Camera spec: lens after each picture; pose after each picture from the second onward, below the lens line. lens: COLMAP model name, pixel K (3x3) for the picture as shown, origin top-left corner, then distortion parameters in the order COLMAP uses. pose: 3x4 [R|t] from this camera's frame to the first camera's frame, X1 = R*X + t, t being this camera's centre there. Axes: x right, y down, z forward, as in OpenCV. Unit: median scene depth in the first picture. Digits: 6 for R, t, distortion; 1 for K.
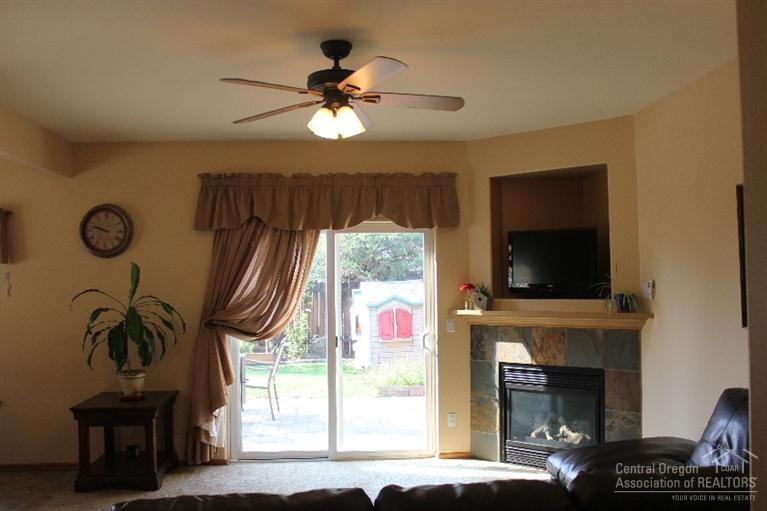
lens RADIAL K [[679.6, 0, 384.0], [0, 679.6, 259.1], [0, 0, 1]] dist [-0.129226, 0.154277]
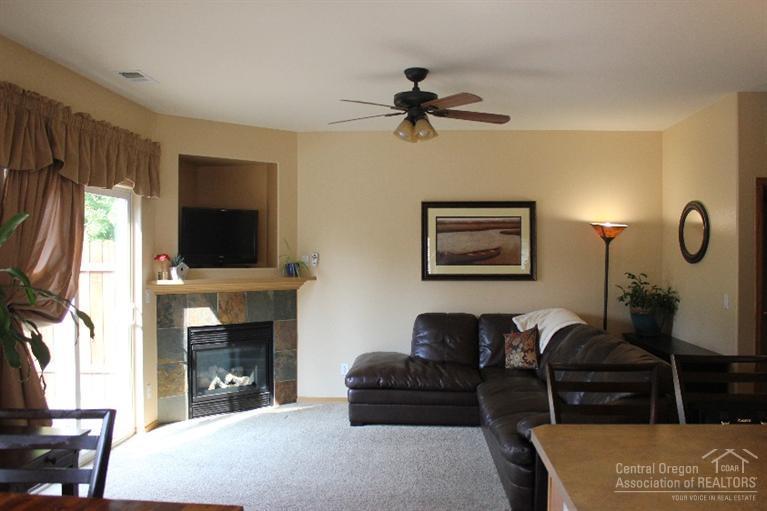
lens RADIAL K [[679.6, 0, 384.3], [0, 679.6, 251.2], [0, 0, 1]] dist [-0.129226, 0.154277]
pose [[0.193624, 0.014703, 0.980966, -0.833368], [-0.032065, 0.999448, -0.008651, 0.030023], [-0.980552, -0.029779, 0.193989, 0.487740]]
